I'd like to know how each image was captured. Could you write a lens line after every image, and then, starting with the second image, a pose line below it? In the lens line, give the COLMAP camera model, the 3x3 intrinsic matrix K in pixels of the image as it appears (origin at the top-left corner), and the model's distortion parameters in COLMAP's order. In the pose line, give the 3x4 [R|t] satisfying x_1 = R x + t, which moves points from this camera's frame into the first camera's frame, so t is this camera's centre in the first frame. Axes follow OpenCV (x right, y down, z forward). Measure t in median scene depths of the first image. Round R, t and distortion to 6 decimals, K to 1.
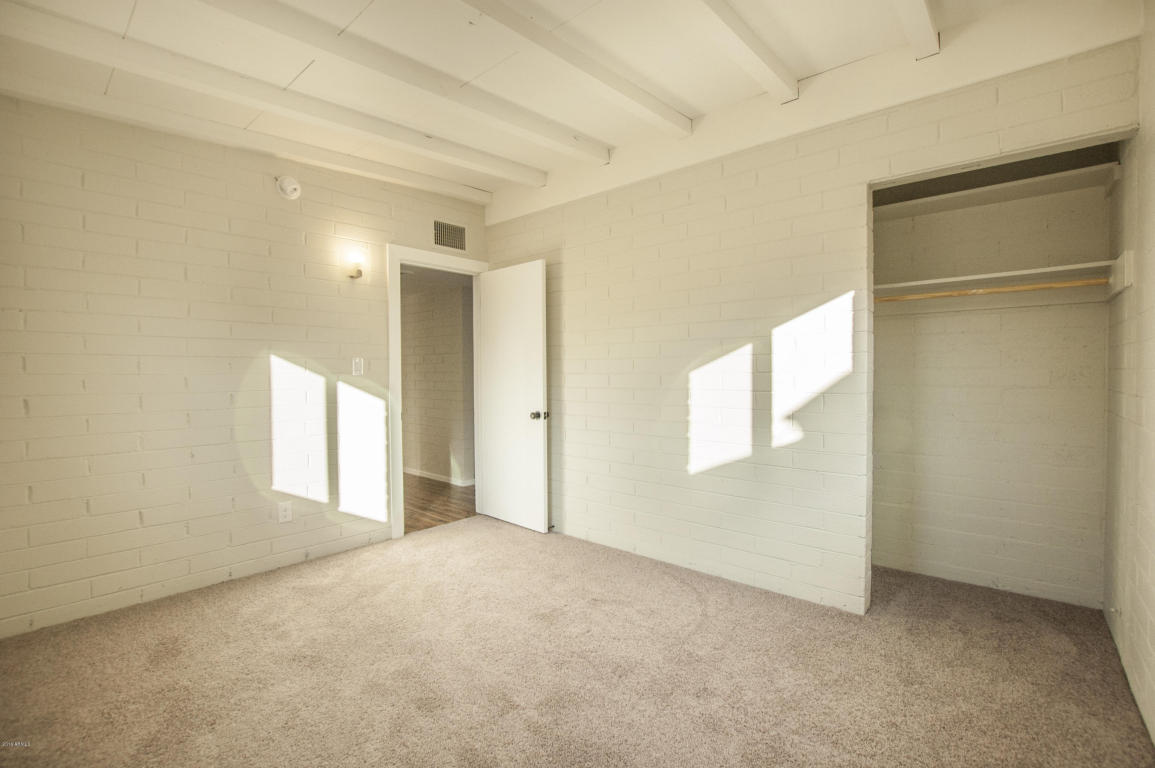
lens RADIAL K [[513.2, 0, 577.5], [0, 513.2, 384.0], [0, 0, 1]] dist [0.002148, 0.000095]
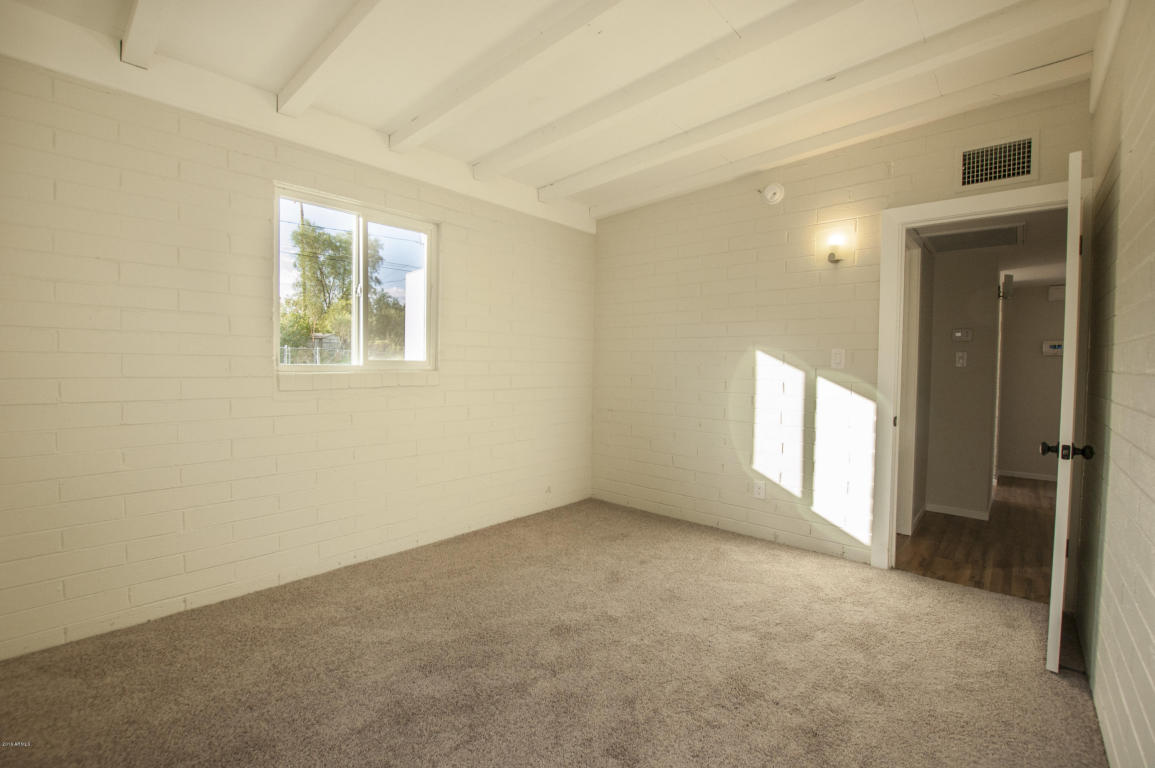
lens RADIAL K [[505.8, 0, 572.4], [0, 505.8, 409.9], [0, 0, 1]] dist [-0.037421, 0.000108]
pose [[-0.016922, 0.095765, -0.995260, 0.481874], [-0.031241, 0.994866, 0.096258, -0.019295], [0.999369, 0.032722, -0.013843, 0.560152]]
